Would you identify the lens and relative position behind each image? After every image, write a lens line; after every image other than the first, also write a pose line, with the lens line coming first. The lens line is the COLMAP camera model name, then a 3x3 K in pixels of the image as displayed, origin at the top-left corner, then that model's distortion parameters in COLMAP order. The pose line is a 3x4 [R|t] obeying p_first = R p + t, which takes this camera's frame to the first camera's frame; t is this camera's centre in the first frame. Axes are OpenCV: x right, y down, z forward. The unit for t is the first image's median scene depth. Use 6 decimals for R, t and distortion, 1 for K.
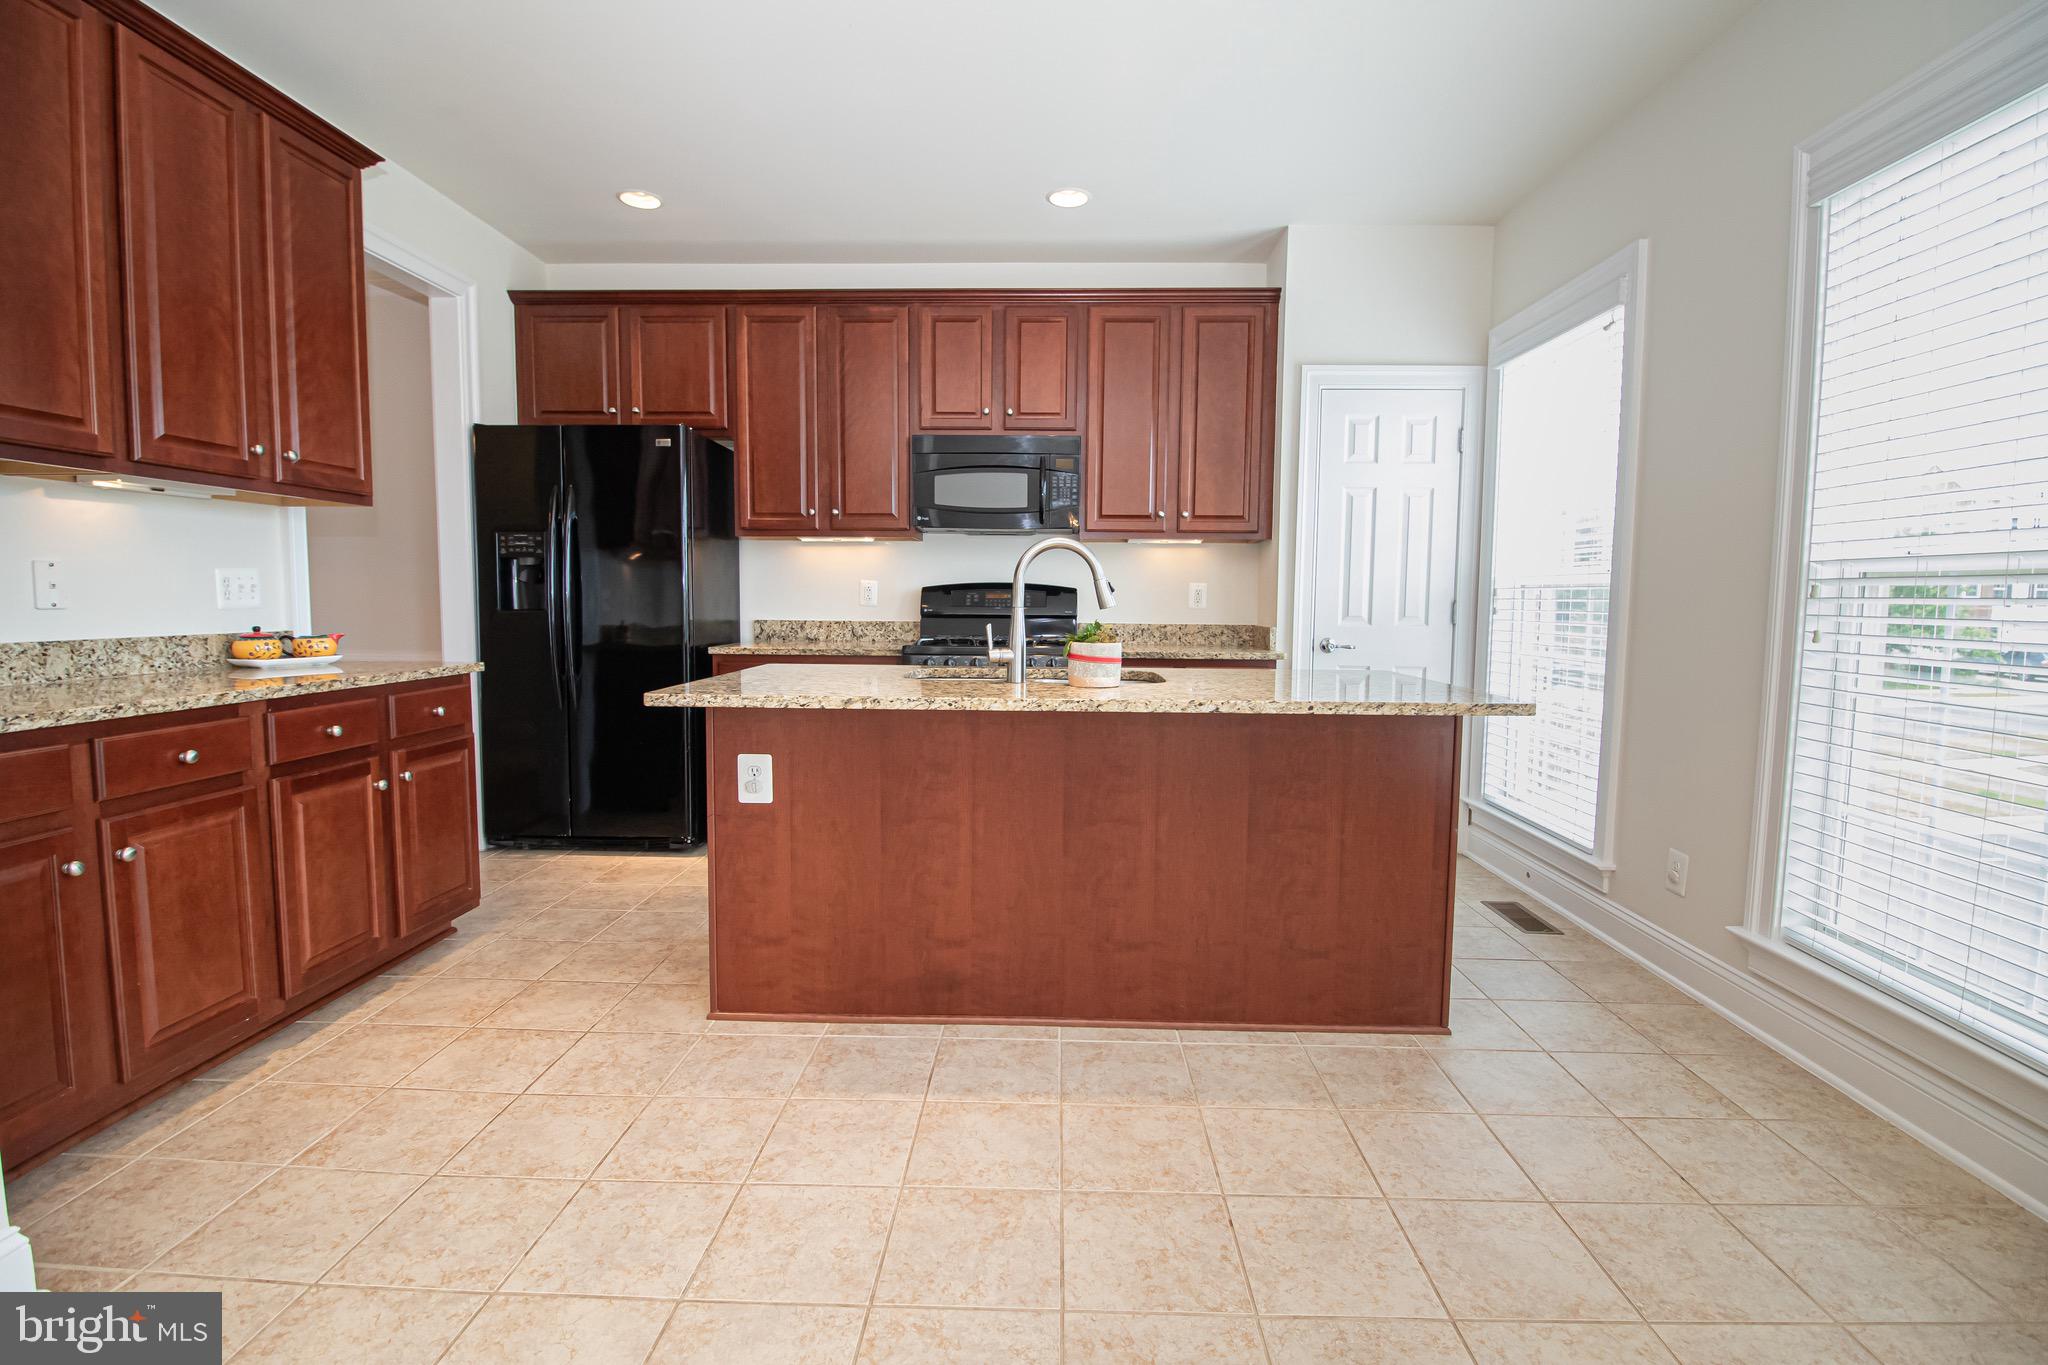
lens RADIAL K [[940.8, 0, 1029.6], [0, 940.8, 670.4], [0, 0, 1]] dist [0.004084, -0.014970]
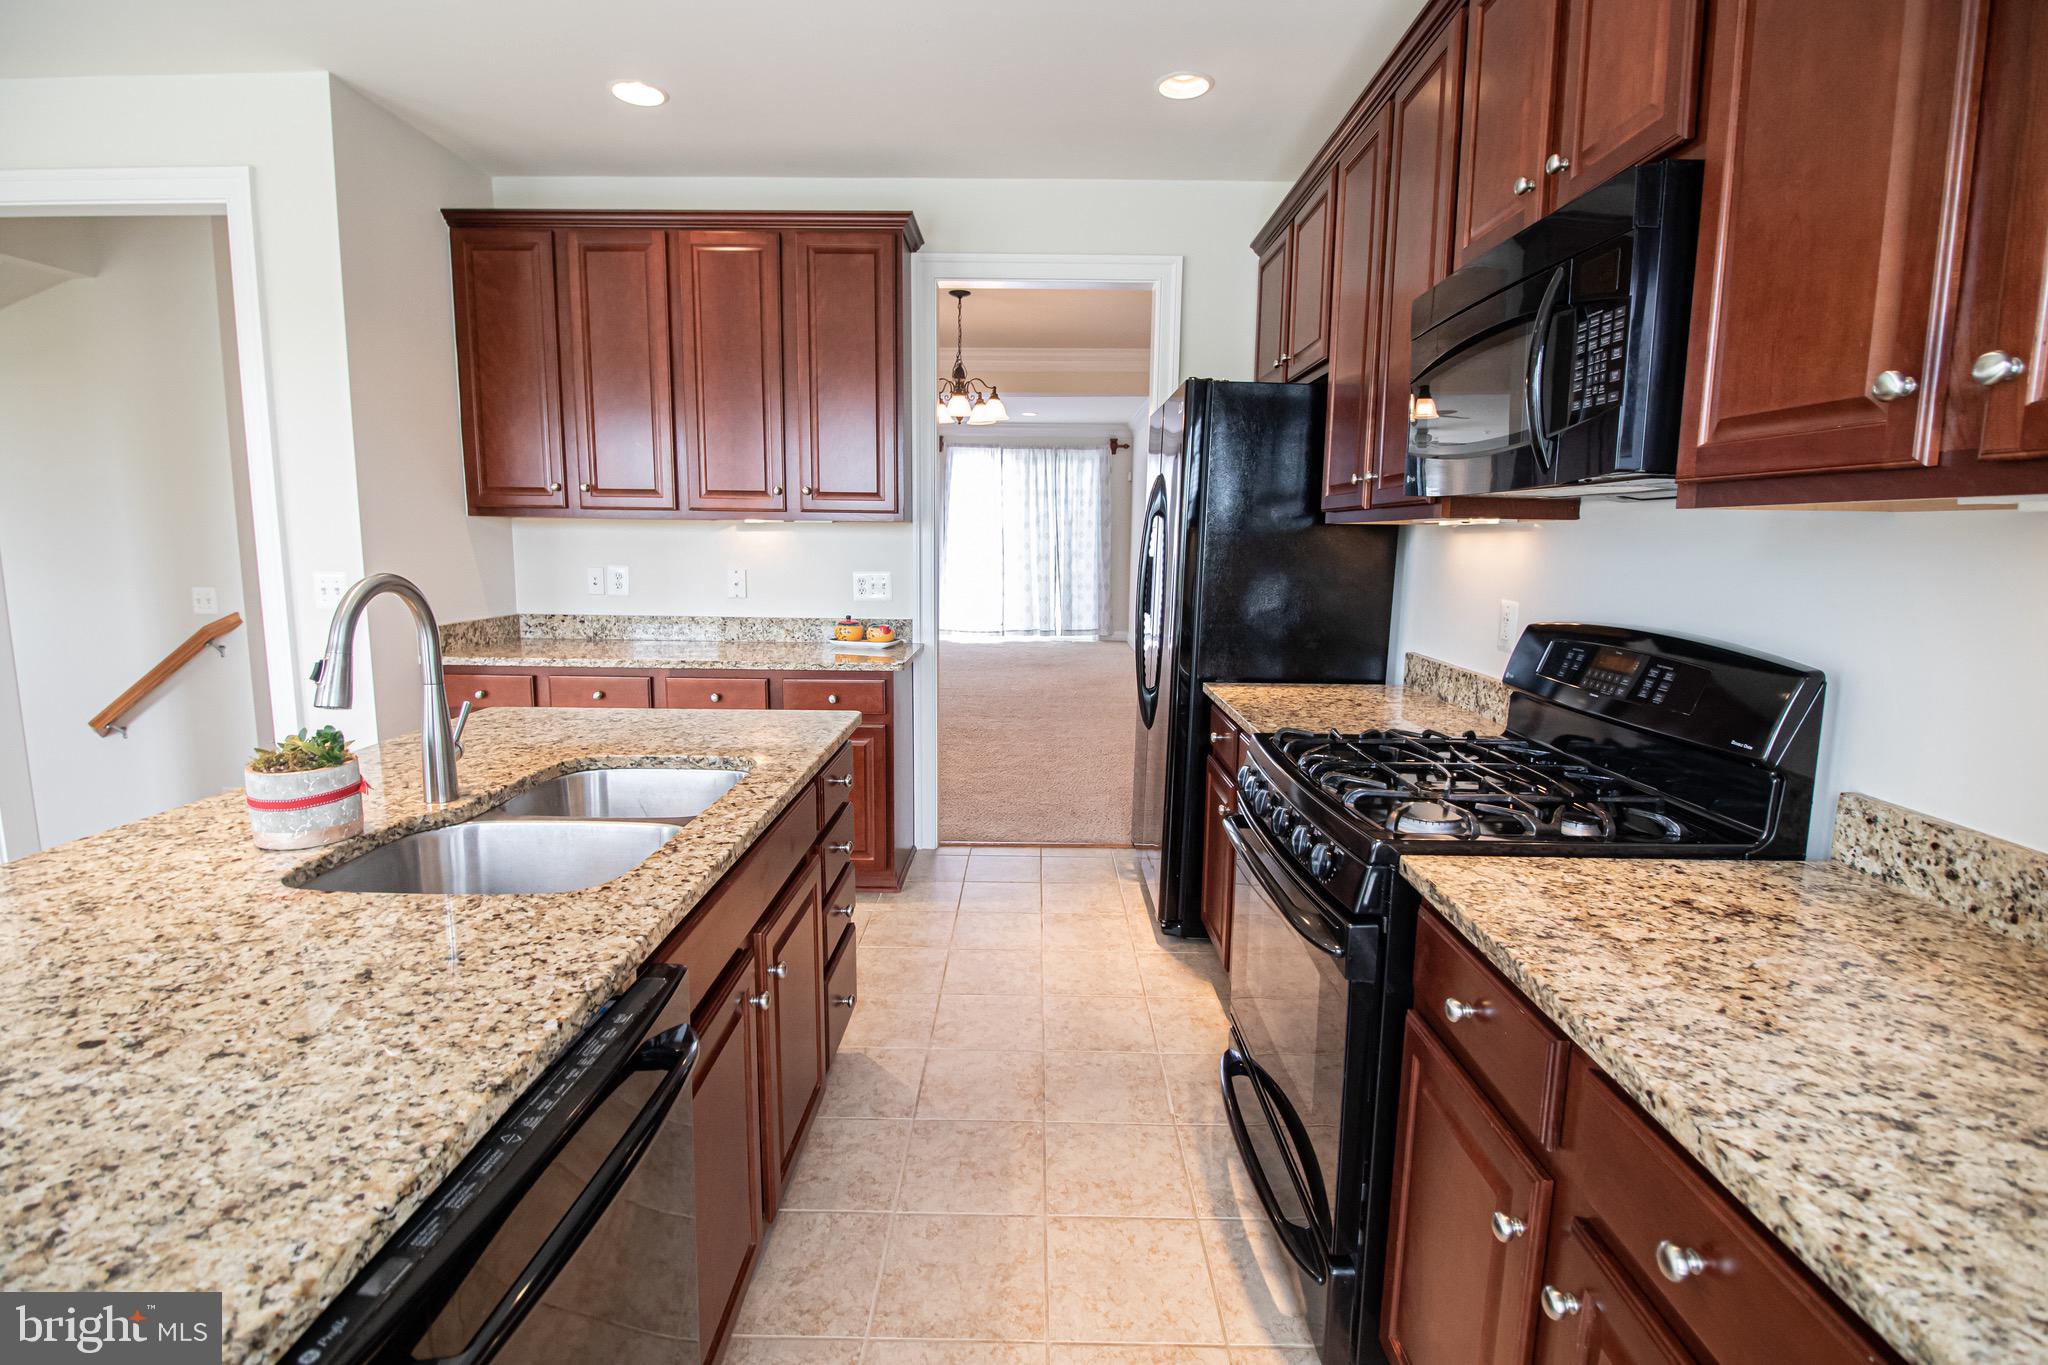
lens RADIAL K [[937.3, 0, 1022.2], [0, 937.3, 673.1], [0, 0, 1]] dist [0.001348, -0.013674]
pose [[0.018533, 0.136722, -0.990436, 0.603250], [-0.088288, 0.986960, 0.134590, -0.189229], [0.995923, 0.084950, 0.030362, 1.353476]]
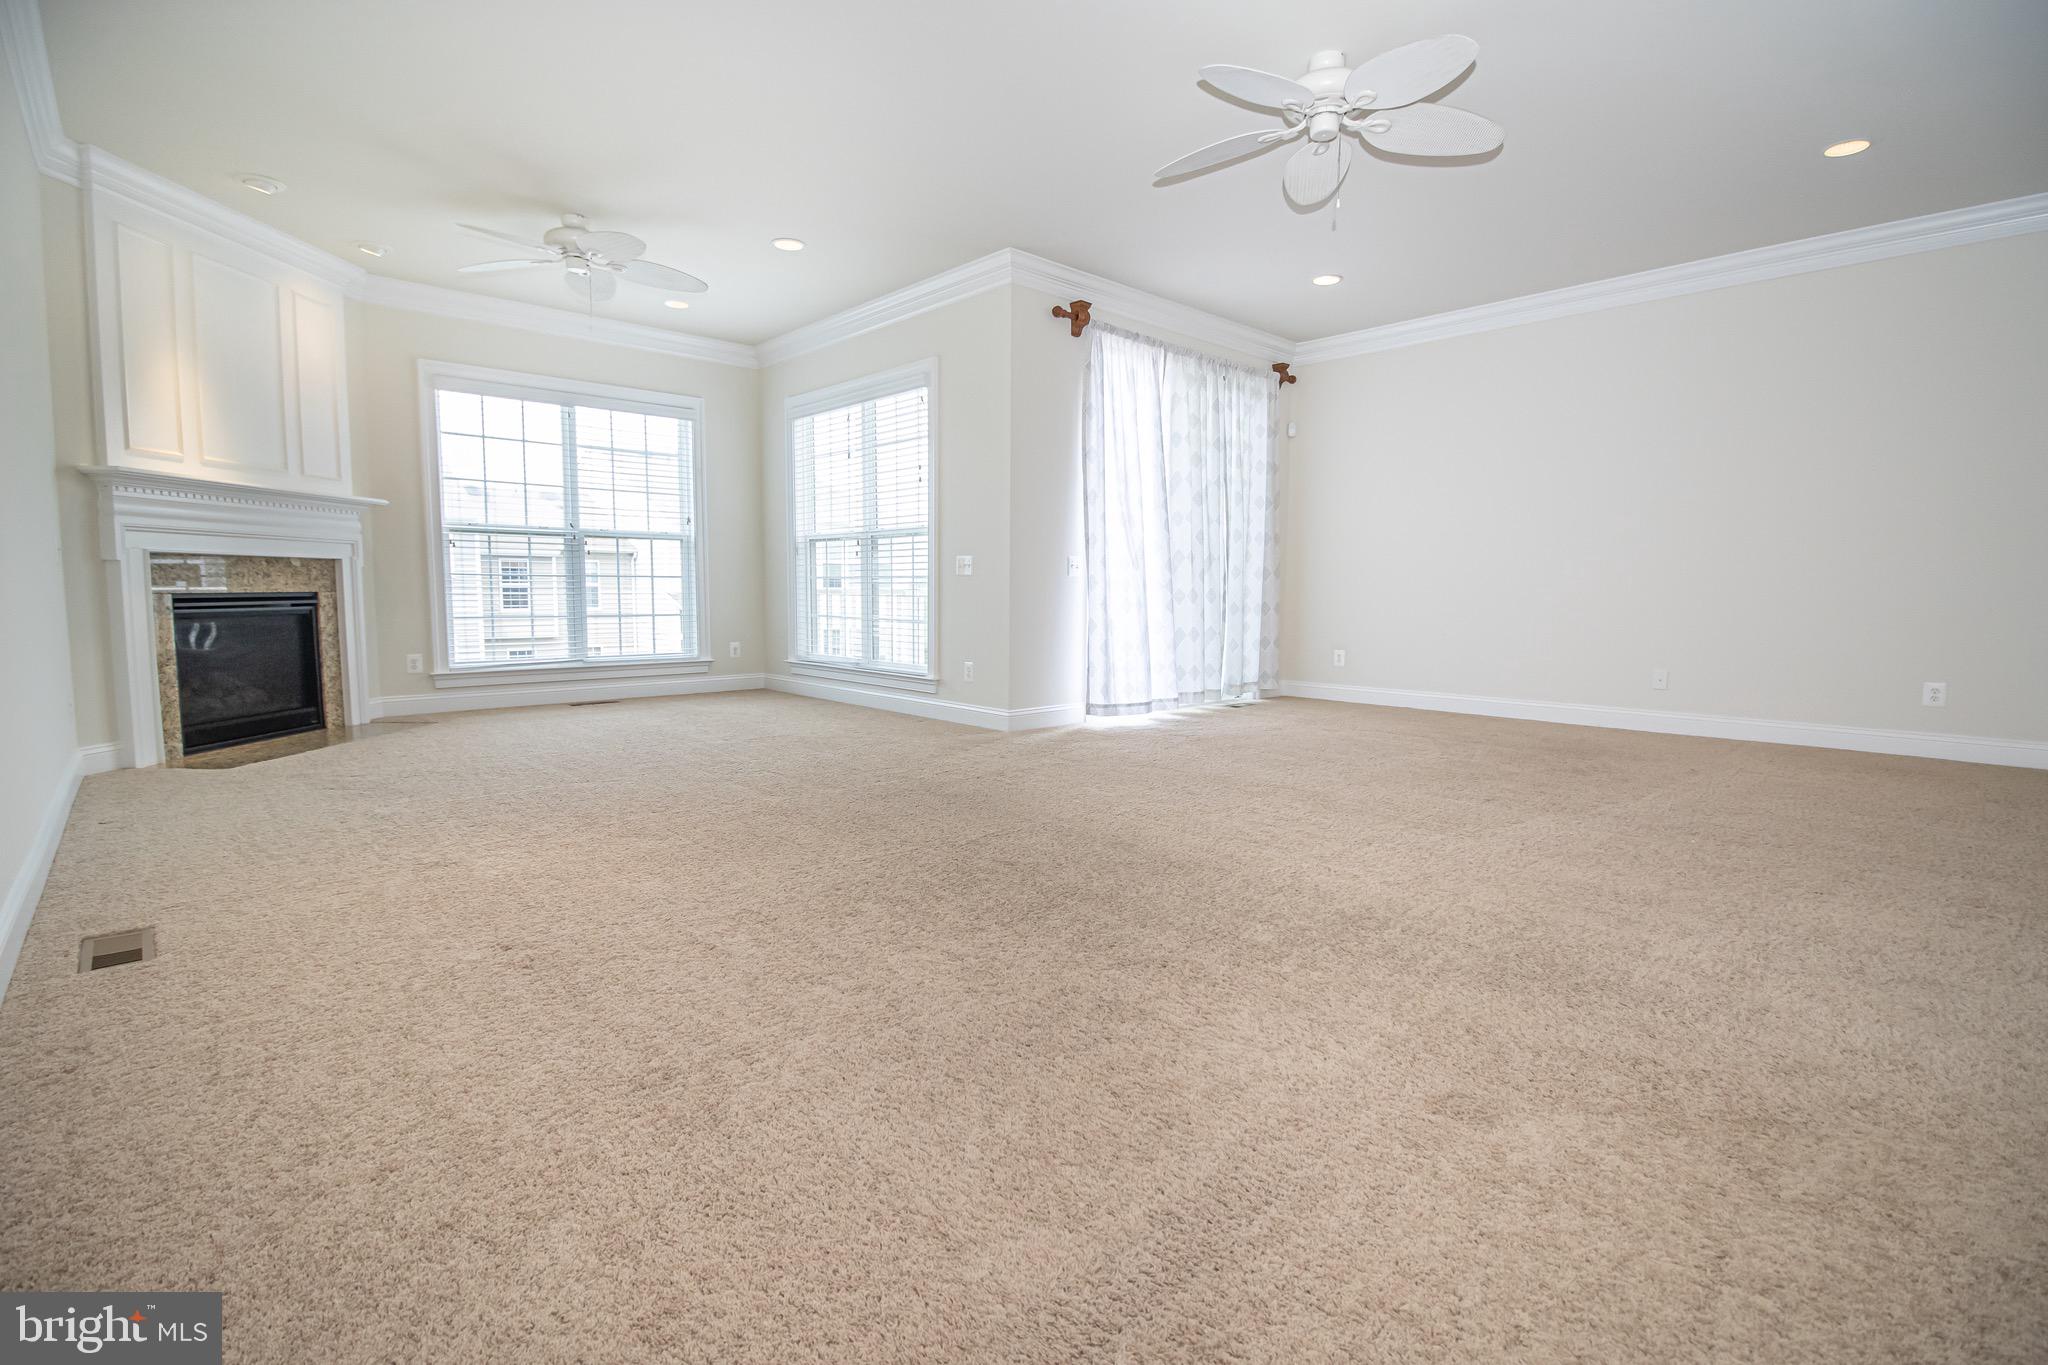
lens RADIAL K [[949.0, 0, 1029.6], [0, 949.0, 672.2], [0, 0, 1]] dist [0.002771, -0.015234]
pose [[0.701706, 0.054488, -0.710380, -2.665271], [-0.052668, 0.998310, 0.024549, 0.147366], [0.710517, 0.020188, 0.703390, -0.711276]]
